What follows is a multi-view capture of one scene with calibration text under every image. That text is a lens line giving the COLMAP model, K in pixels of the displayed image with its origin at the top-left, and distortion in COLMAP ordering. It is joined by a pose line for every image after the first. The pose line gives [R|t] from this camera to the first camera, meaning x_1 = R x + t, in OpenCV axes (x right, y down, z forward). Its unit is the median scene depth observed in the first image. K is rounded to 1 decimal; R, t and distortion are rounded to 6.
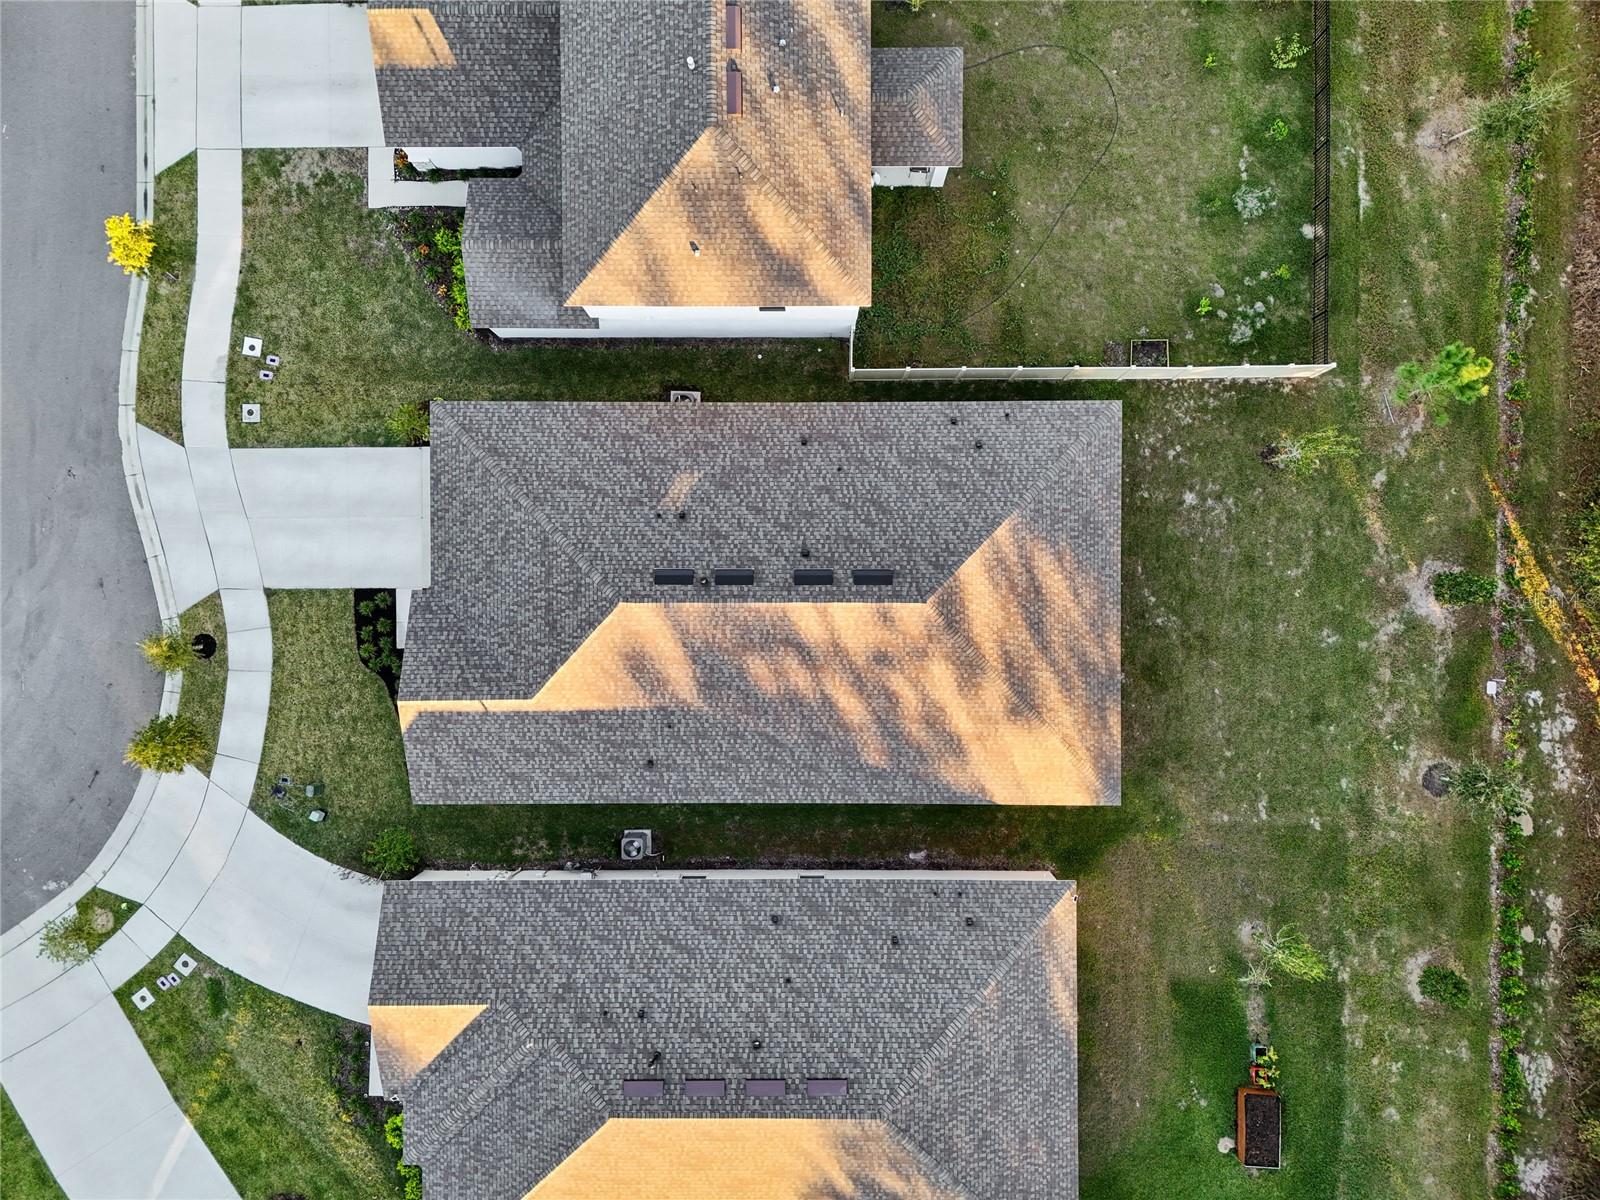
lens RADIAL K [[1192.2, 0, 848.1], [0, 1192.2, 625.8], [0, 0, 1]] dist [0.053684, -0.041857]
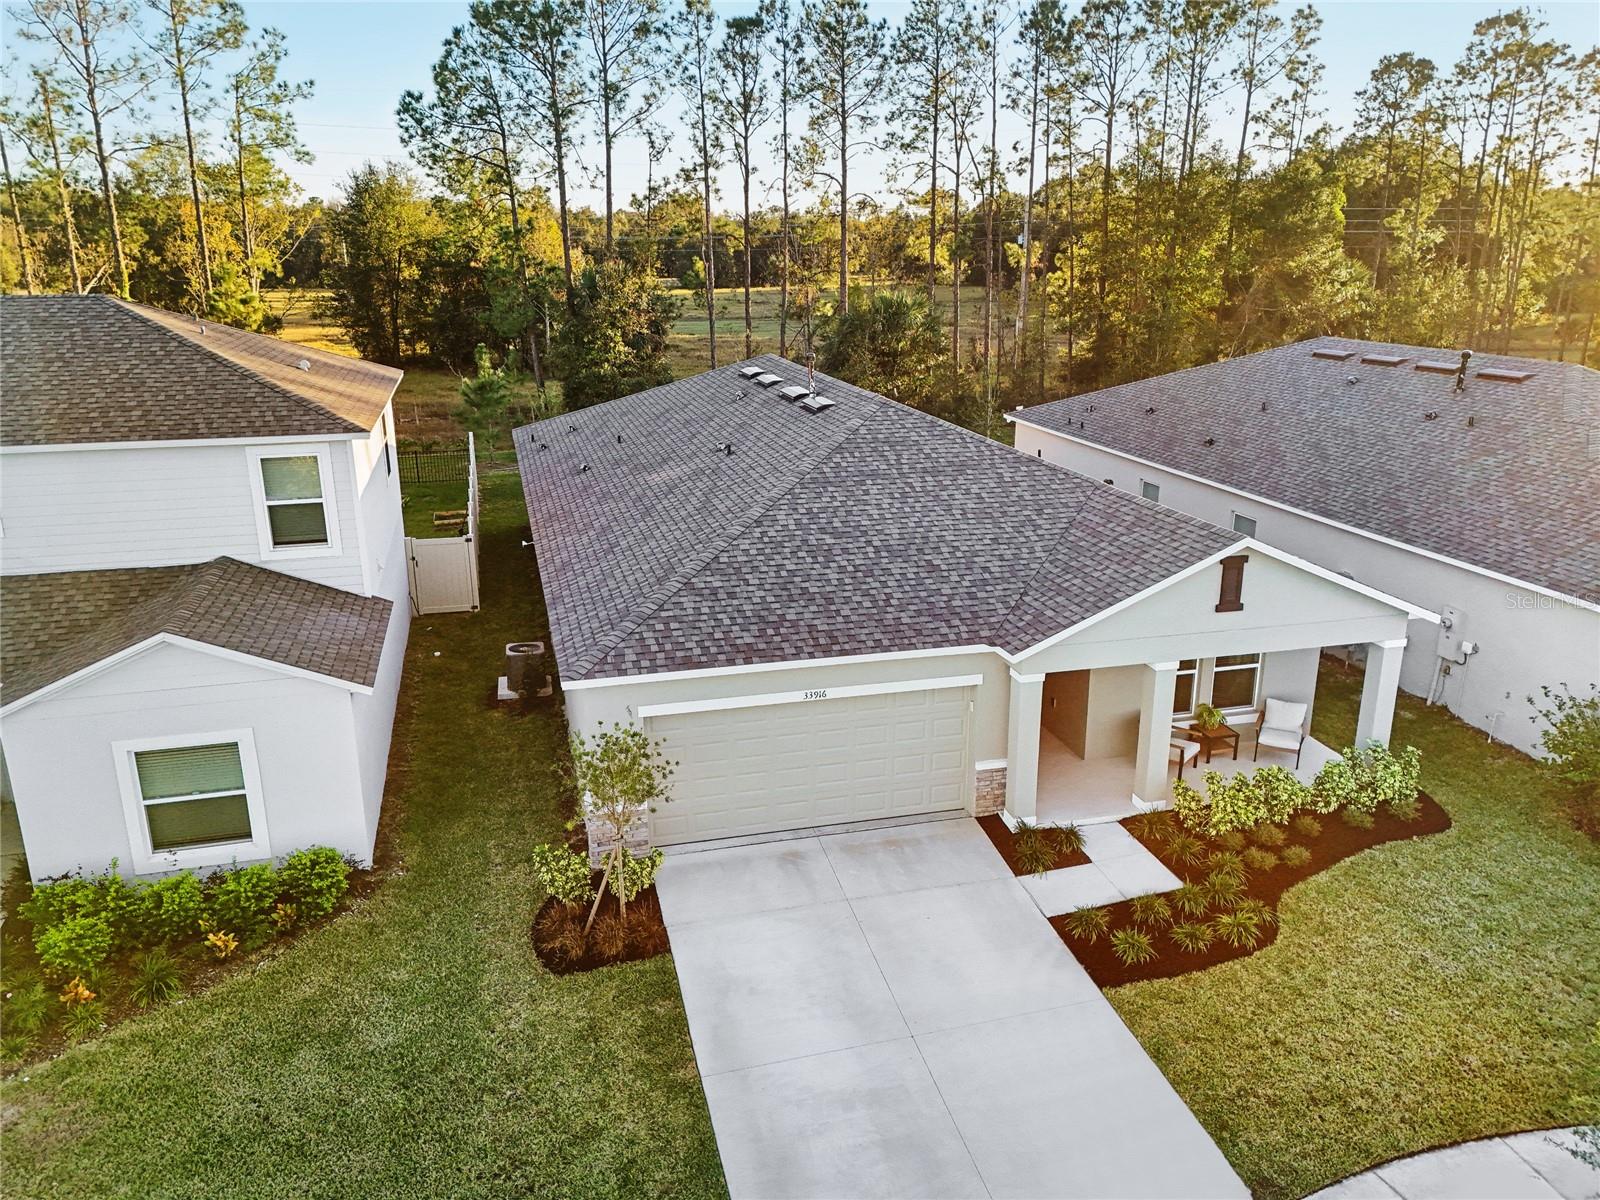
lens RADIAL K [[1192.2, 0, 799.7], [0, 1192.2, 585.4], [0, 0, 1]] dist [0.053684, -0.041857]
pose [[-0.248742, -0.278357, 0.927710, -0.671571], [0.968335, -0.092542, 0.231868, -0.182866], [0.021311, 0.956009, 0.292562, 0.785053]]
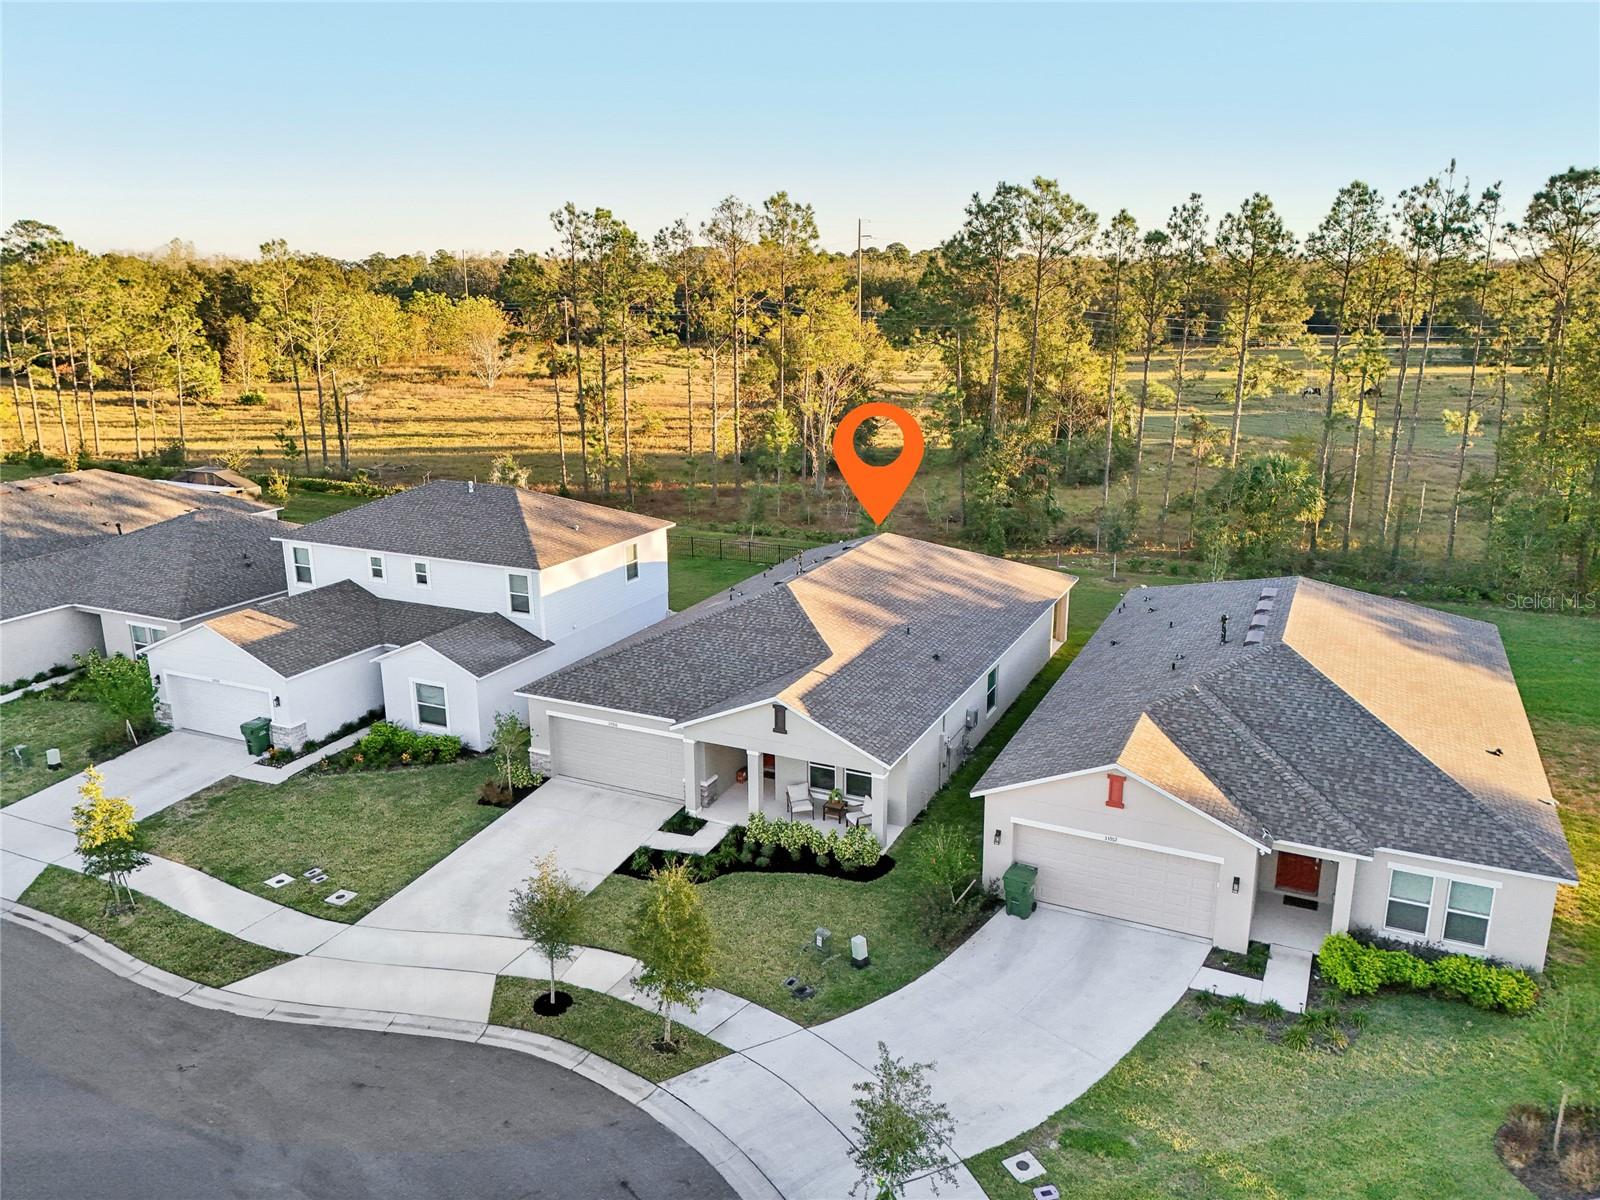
lens RADIAL K [[1192.2, 0, 808.4], [0, 1192.2, 568.3], [0, 0, 1]] dist [0.053684, -0.041857]
pose [[0.420550, -0.226026, 0.878664, -0.995767], [0.906986, 0.080528, -0.413391, 0.393279], [0.022680, 0.970787, 0.238868, 0.620260]]
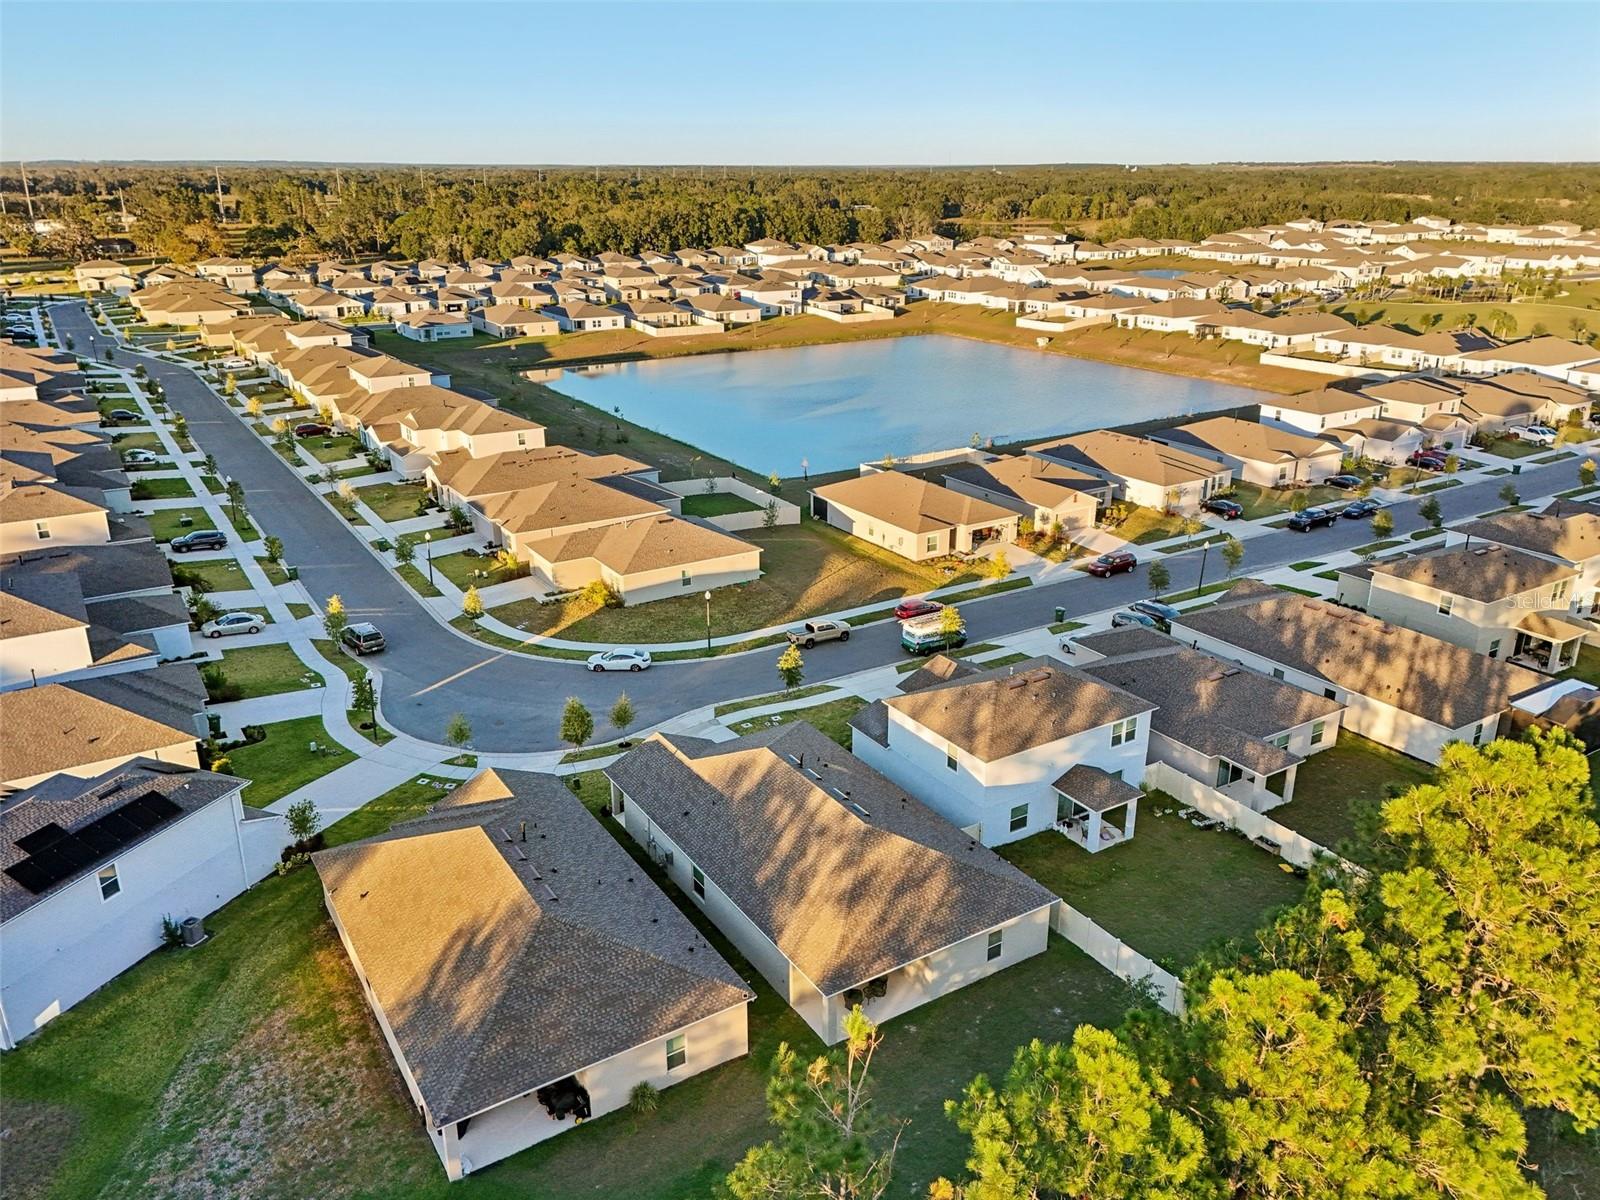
lens RADIAL K [[1192.2, 0, 800.6], [0, 1192.2, 599.4], [0, 0, 1]] dist [0.053684, -0.041857]
pose [[0.533700, 0.289379, -0.794622, 1.039559], [-0.844753, 0.138592, -0.516899, 0.728150], [-0.039452, 0.947128, 0.318420, 0.183520]]
